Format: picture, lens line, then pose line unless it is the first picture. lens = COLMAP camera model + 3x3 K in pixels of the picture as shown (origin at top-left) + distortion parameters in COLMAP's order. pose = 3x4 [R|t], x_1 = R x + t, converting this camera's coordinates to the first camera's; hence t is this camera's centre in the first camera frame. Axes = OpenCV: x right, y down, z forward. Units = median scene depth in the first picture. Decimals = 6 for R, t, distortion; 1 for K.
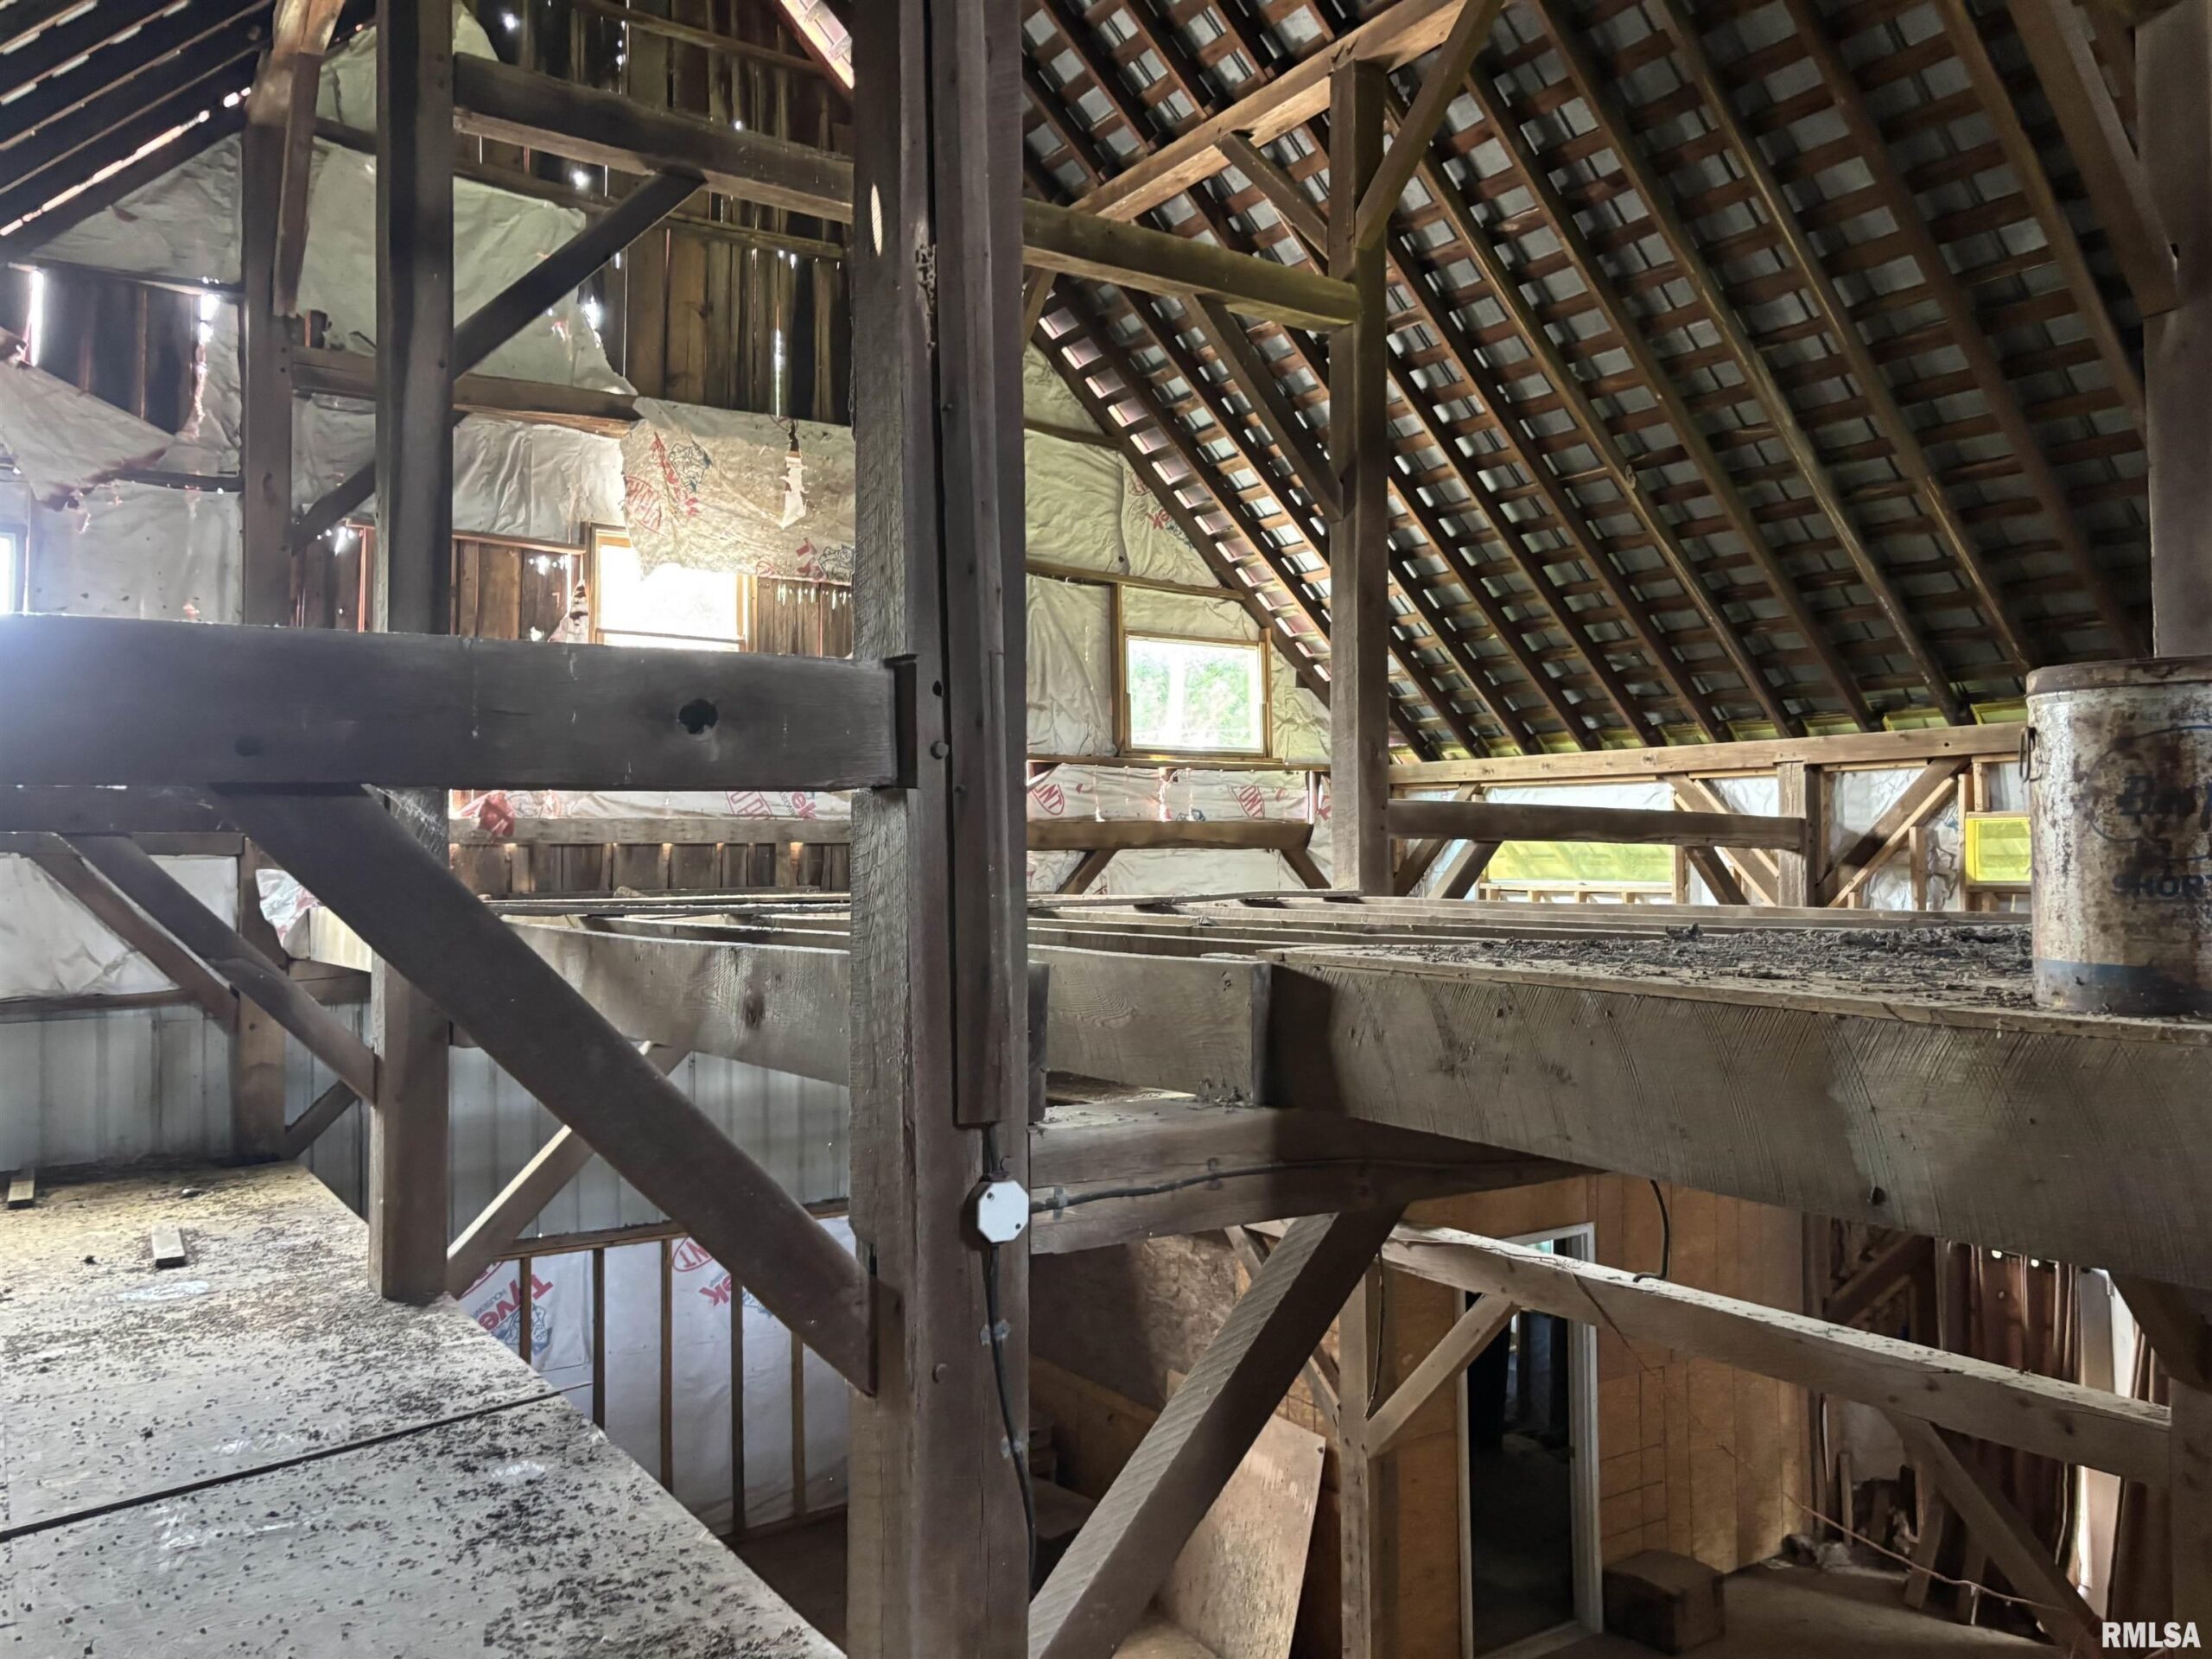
lens RADIAL K [[1654.2, 0, 1112.9], [0, 1654.2, 825.2], [0, 0, 1]] dist [0.039613, -0.046559]
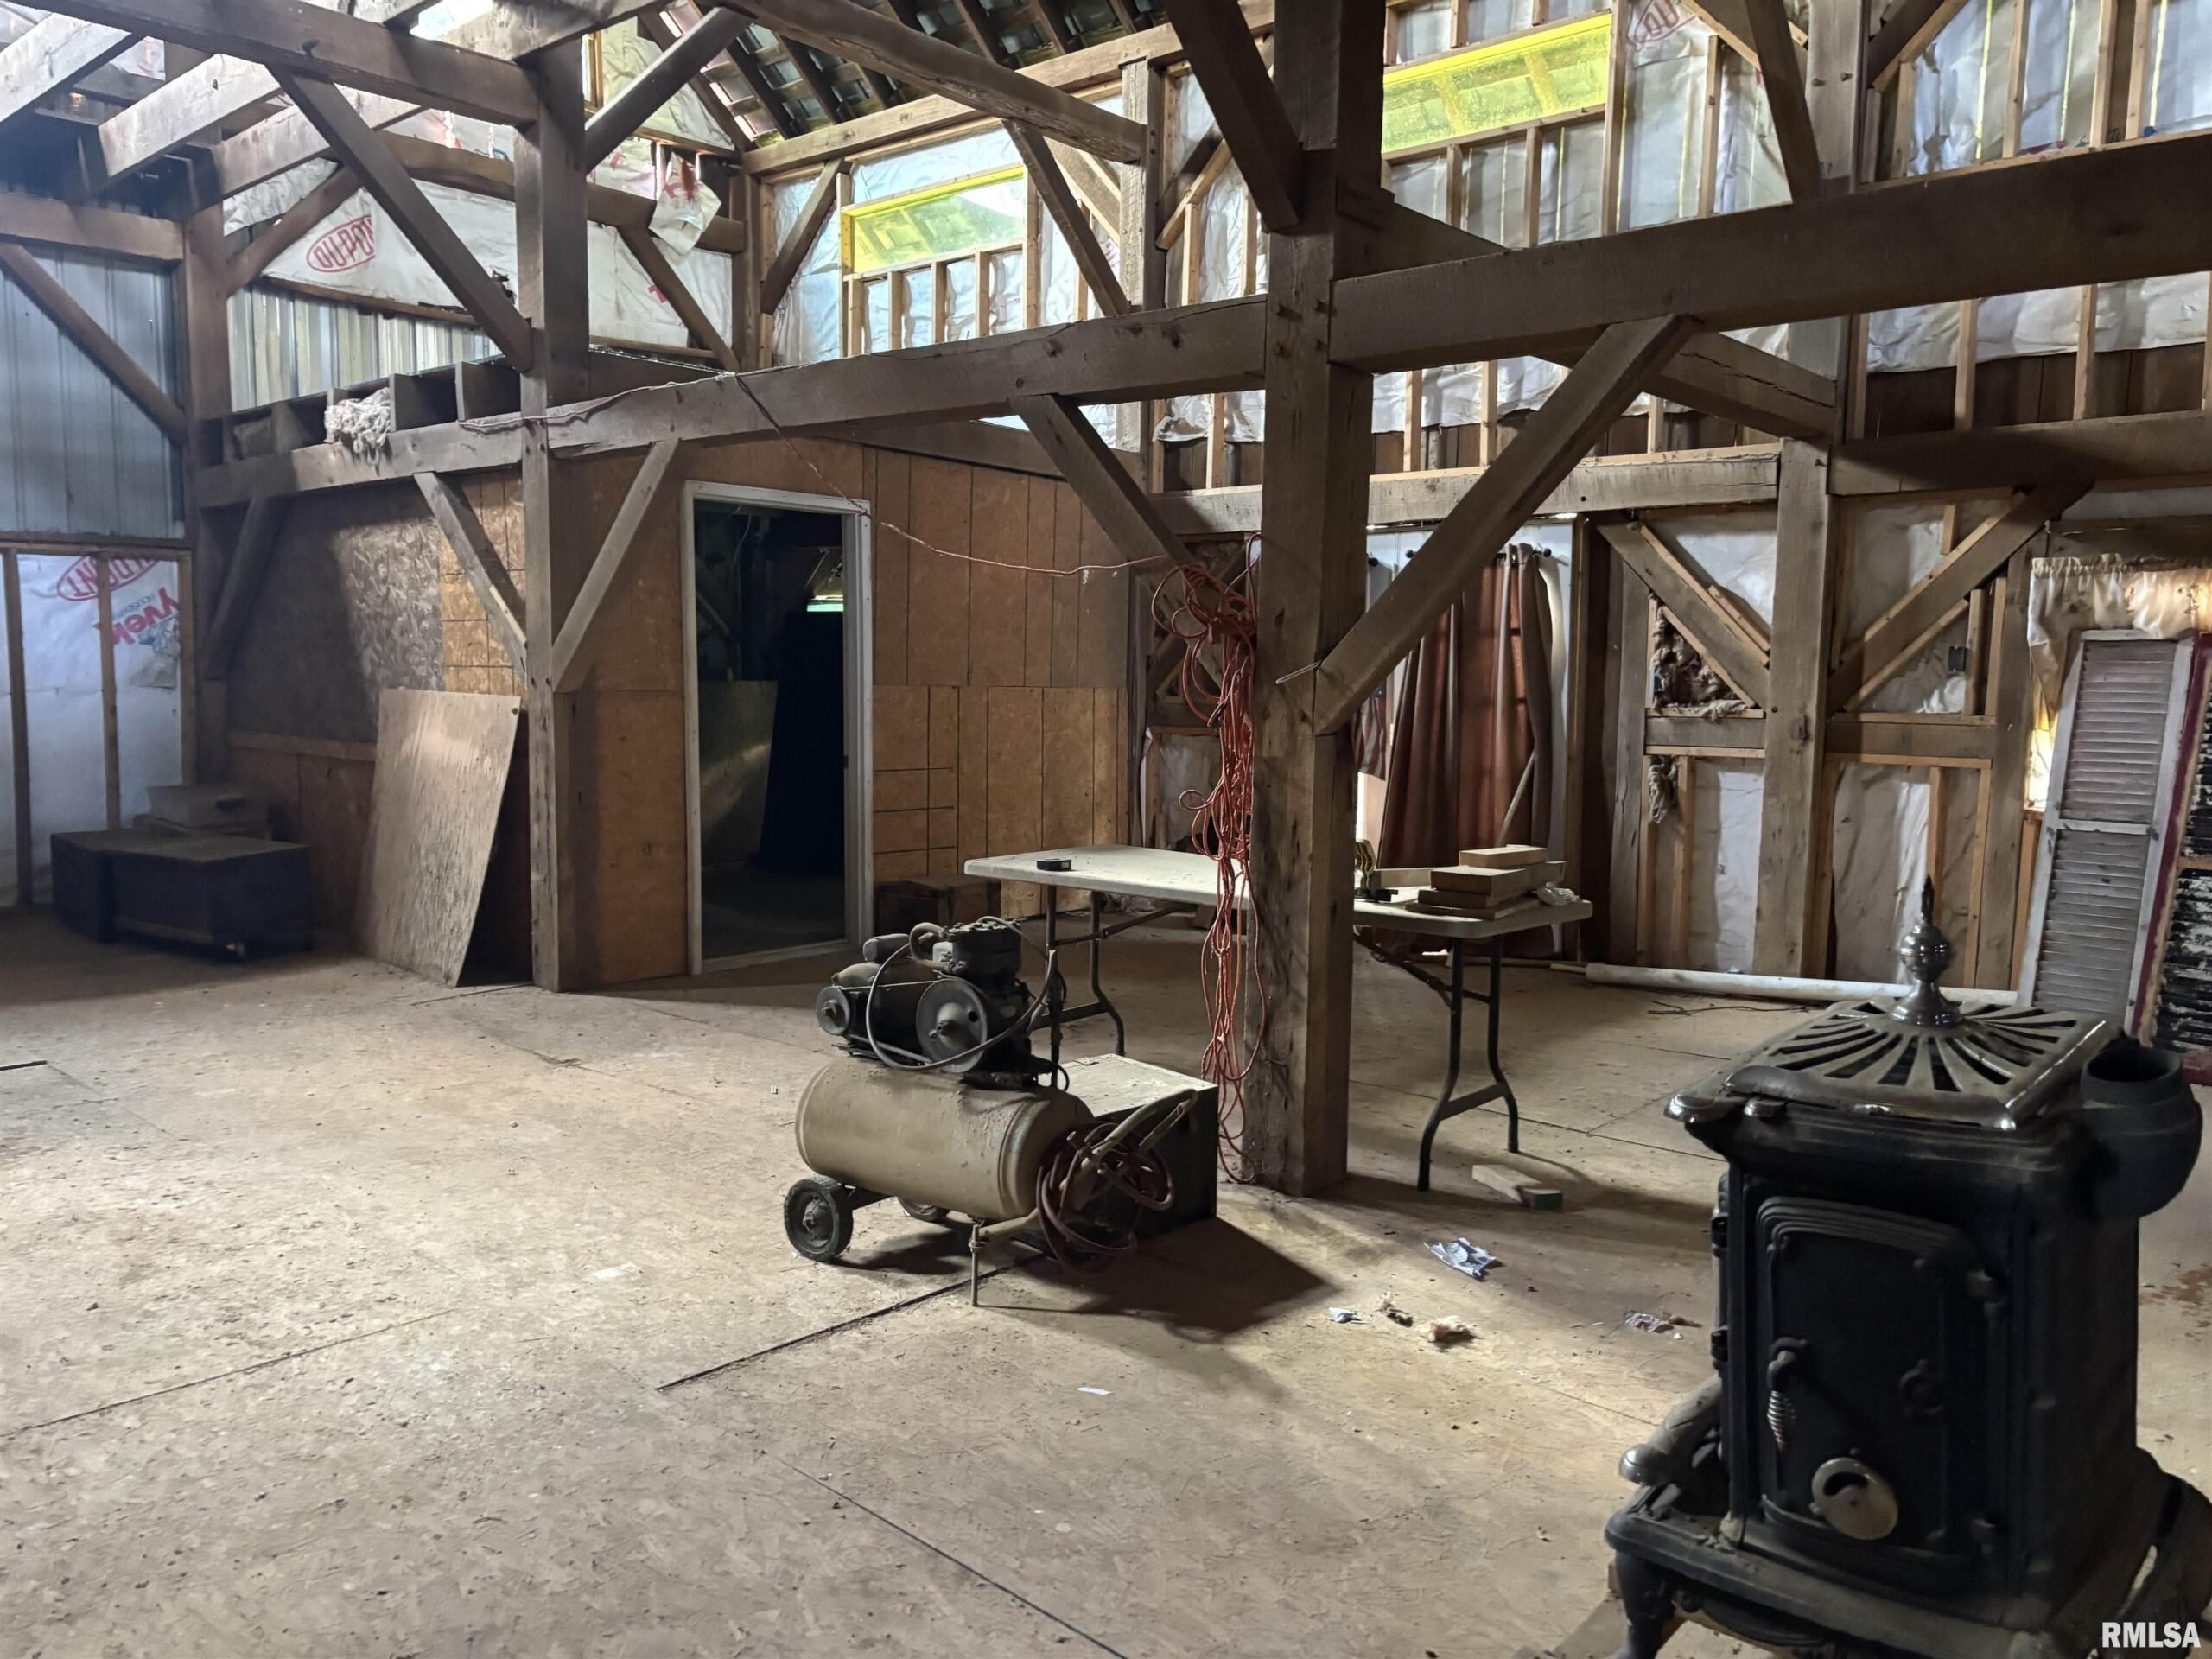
lens RADIAL K [[1654.2, 0, 1111.0], [0, 1654.2, 816.0], [0, 0, 1]] dist [0.039613, -0.046559]
pose [[0.970143, -0.000151, 0.242534, 0.179146], [-0.028581, 0.992961, 0.114943, 0.269894], [-0.240844, -0.118443, 0.963309, 0.087017]]
